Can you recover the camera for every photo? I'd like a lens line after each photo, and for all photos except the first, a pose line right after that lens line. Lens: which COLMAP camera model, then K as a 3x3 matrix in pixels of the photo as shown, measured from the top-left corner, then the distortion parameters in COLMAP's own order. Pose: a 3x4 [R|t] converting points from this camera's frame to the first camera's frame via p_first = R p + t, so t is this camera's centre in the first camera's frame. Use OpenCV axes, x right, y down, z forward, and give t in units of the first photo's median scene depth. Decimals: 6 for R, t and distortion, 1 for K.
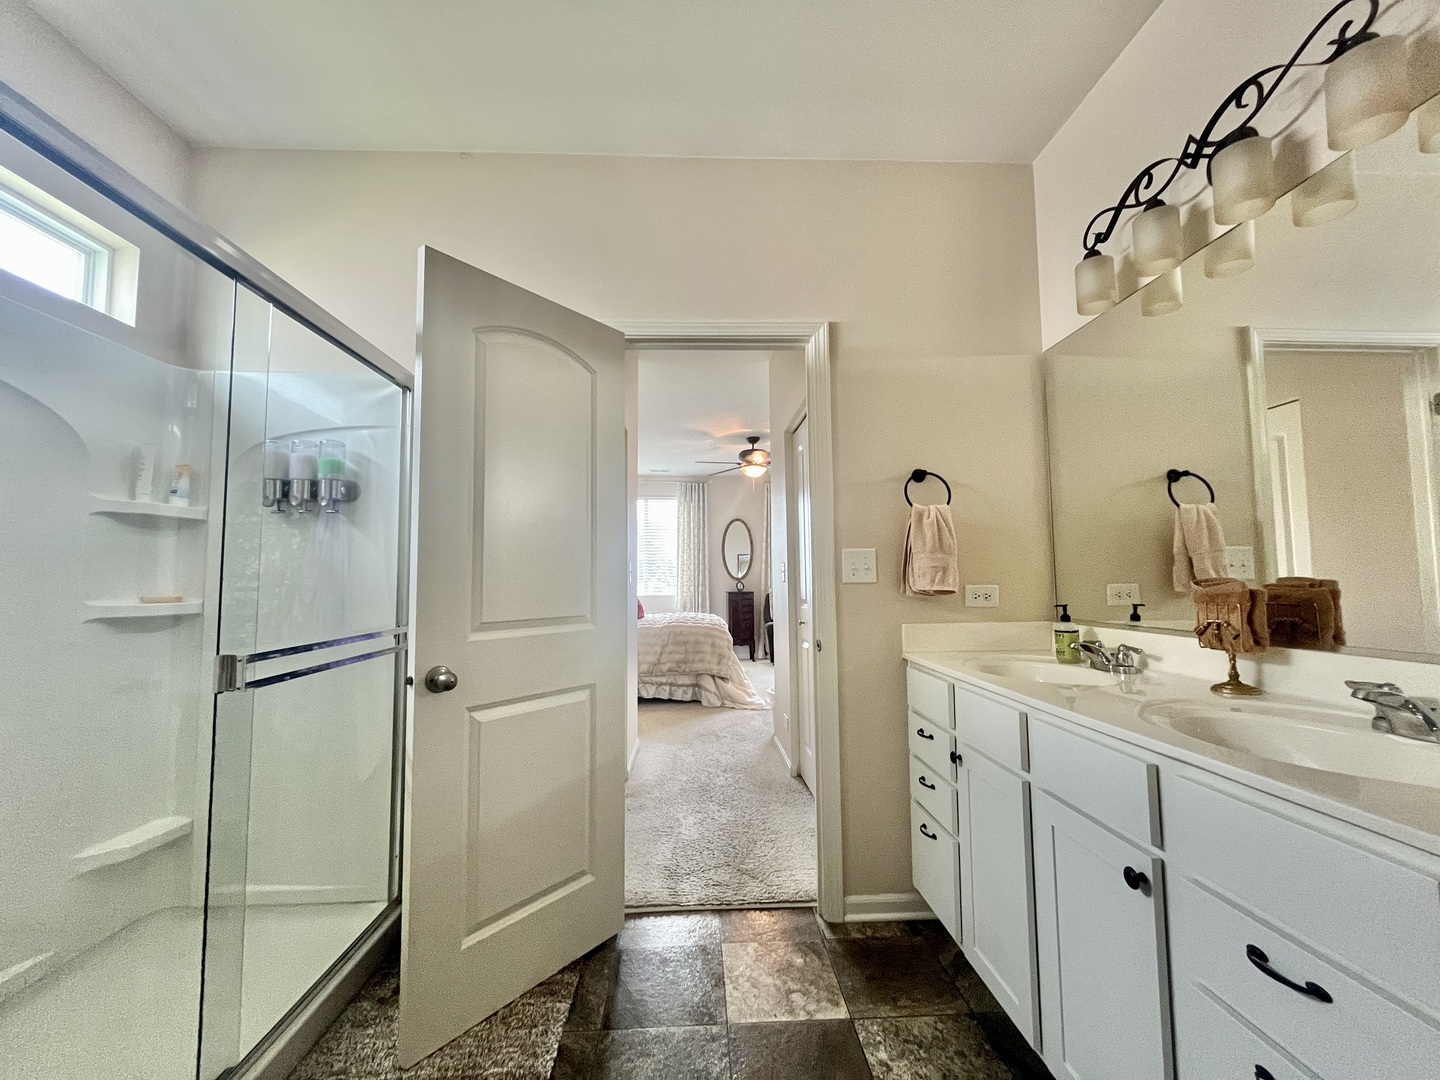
lens RADIAL K [[579.7, 0, 720.3], [0, 579.7, 541.0], [0, 0, 1]] dist [0.008870, -0.000057]
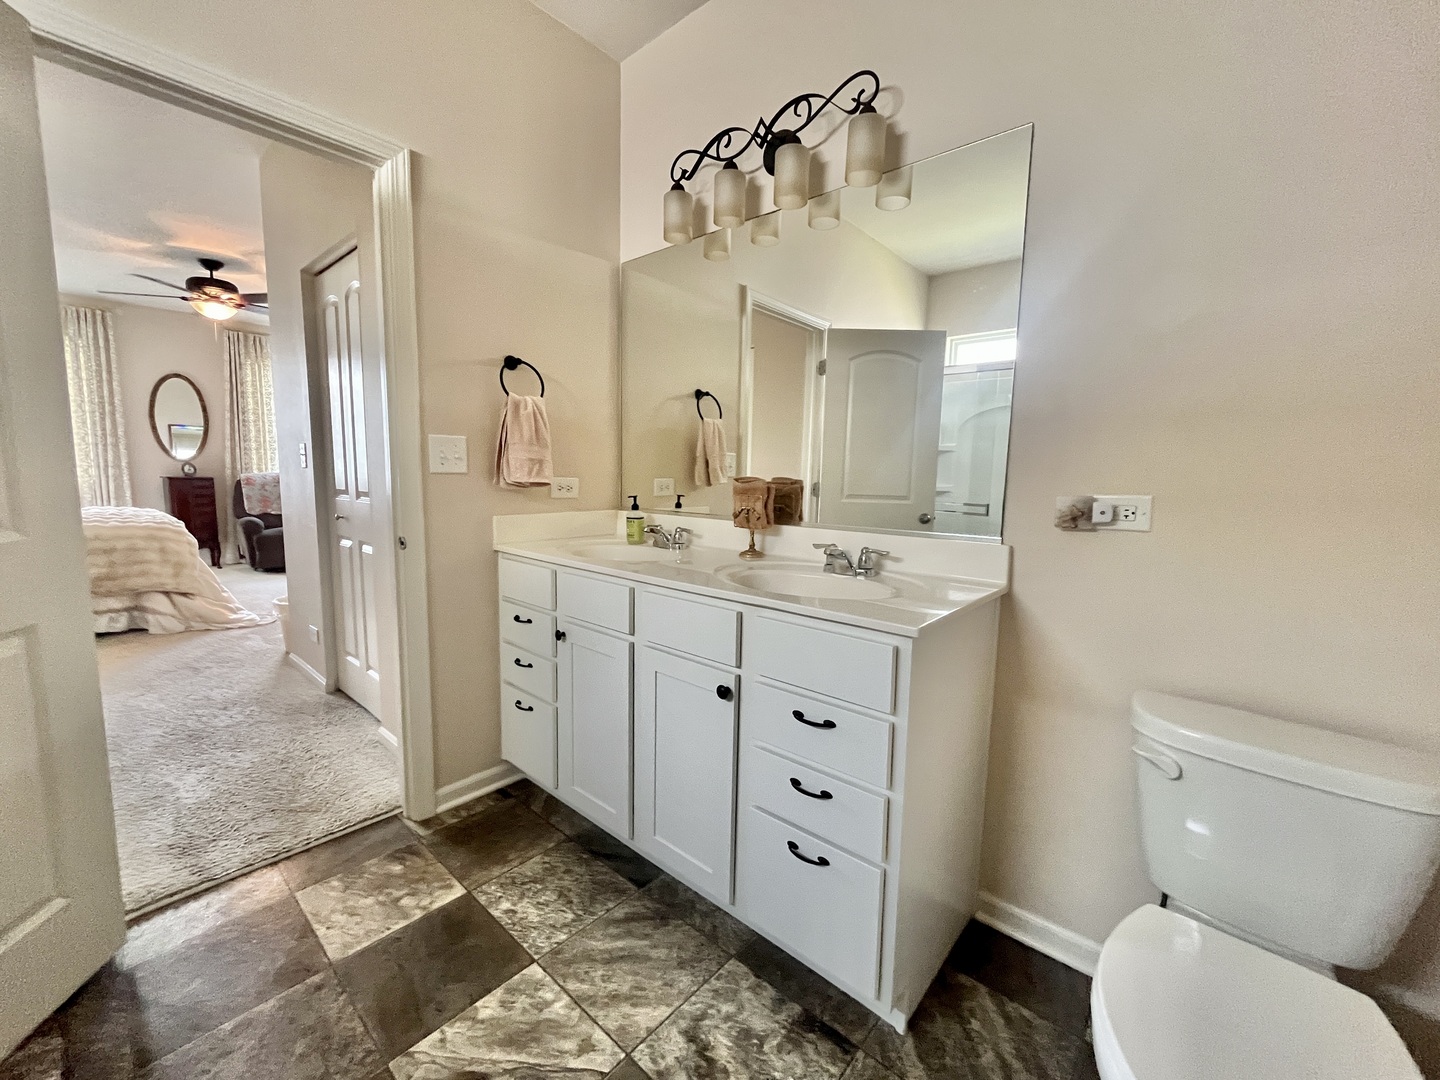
lens RADIAL K [[579.7, 0, 713.6], [0, 579.7, 537.1], [0, 0, 1]] dist [0.008870, -0.000057]
pose [[0.704770, -0.055101, 0.707293, -0.135931], [-0.075539, 0.985483, 0.152044, 0.000502], [-0.705403, -0.160584, 0.690377, 0.057326]]
